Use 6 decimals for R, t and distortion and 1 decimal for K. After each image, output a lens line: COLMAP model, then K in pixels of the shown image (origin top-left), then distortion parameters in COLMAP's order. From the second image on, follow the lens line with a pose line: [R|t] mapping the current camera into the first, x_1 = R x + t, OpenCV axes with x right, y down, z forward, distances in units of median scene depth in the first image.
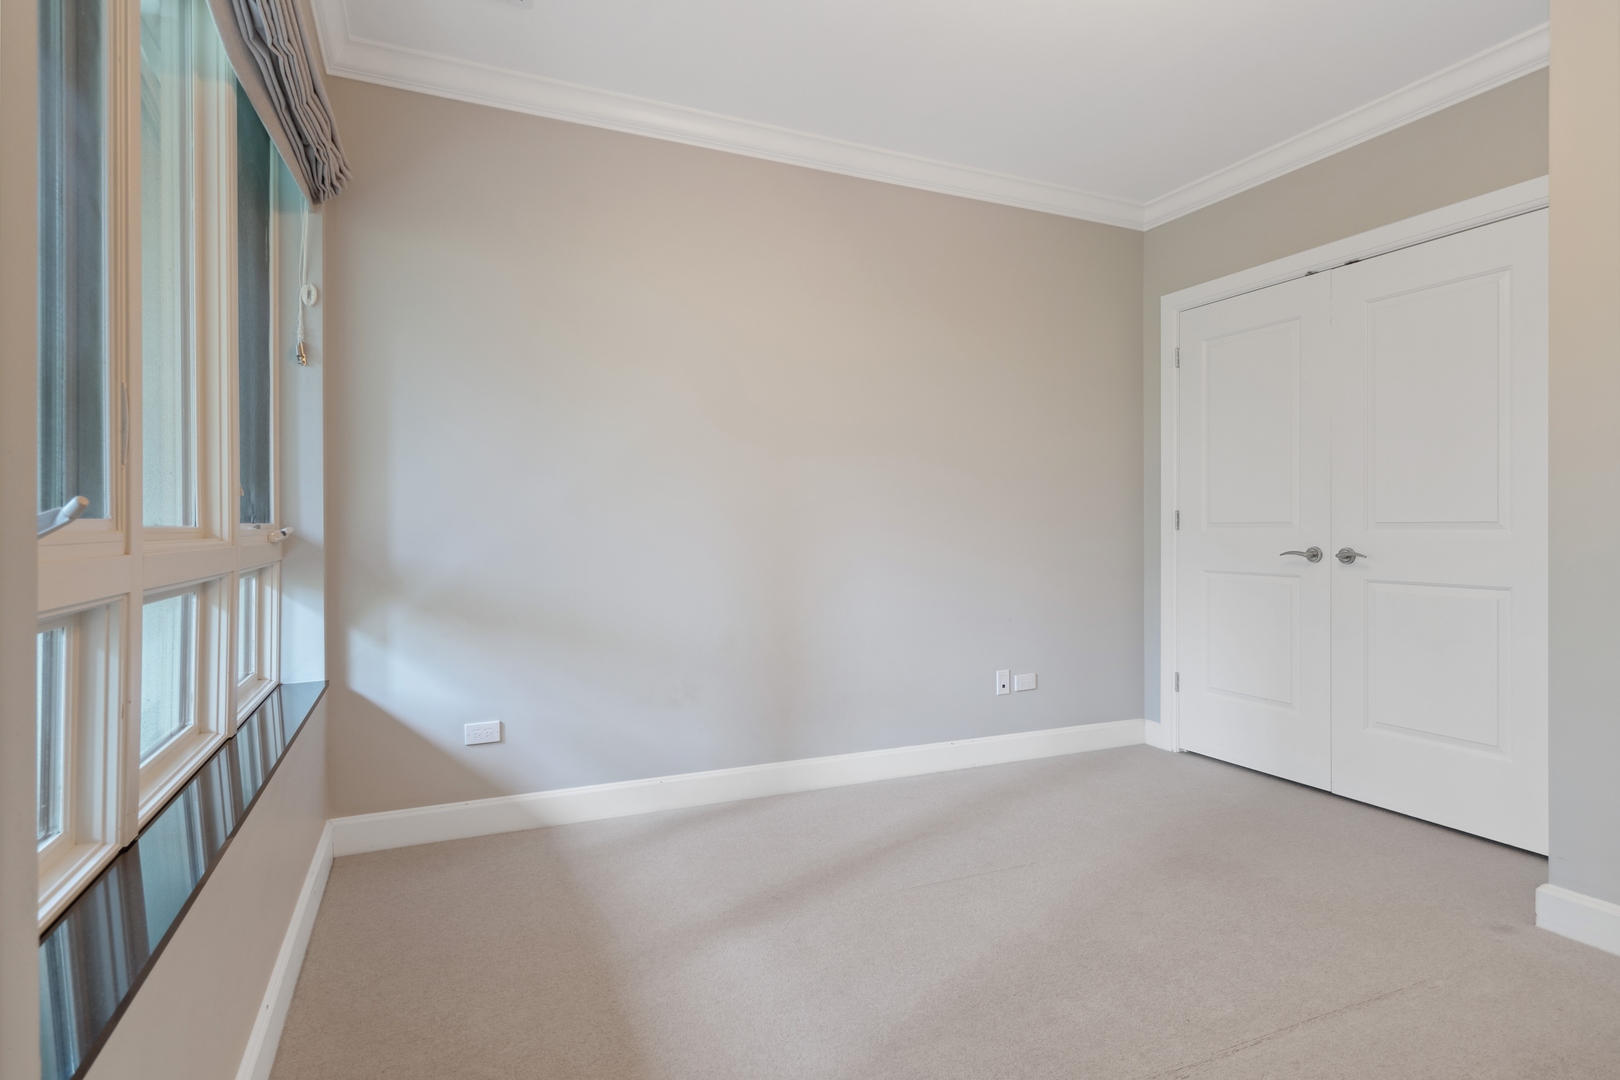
lens RADIAL K [[857.8, 0, 808.2], [0, 857.8, 536.8], [0, 0, 1]] dist [0.006862, 0.000876]
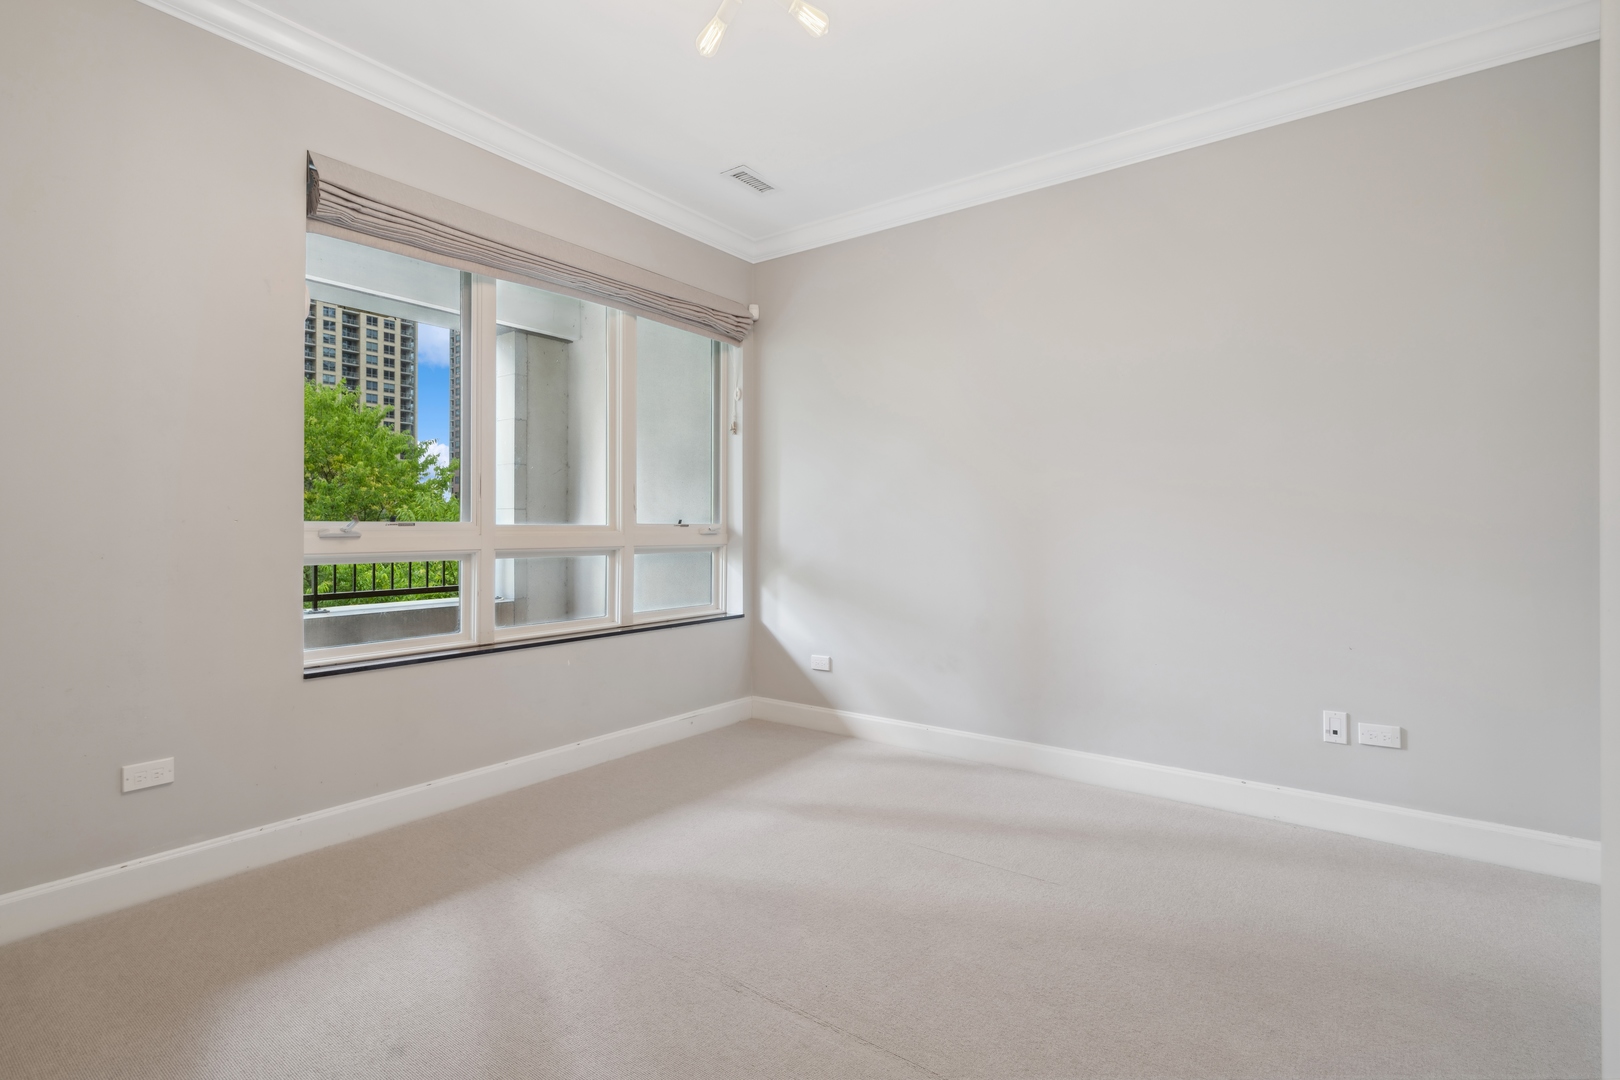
lens RADIAL K [[774.4, 0, 806.6], [0, 774.4, 530.6], [0, 0, 1]] dist [0.010178, 0.005329]
pose [[0.487331, 0.003365, -0.873211, 0.796760], [-0.011771, 0.999927, -0.002716, 0.000950], [0.873138, 0.011602, 0.487335, 0.316827]]
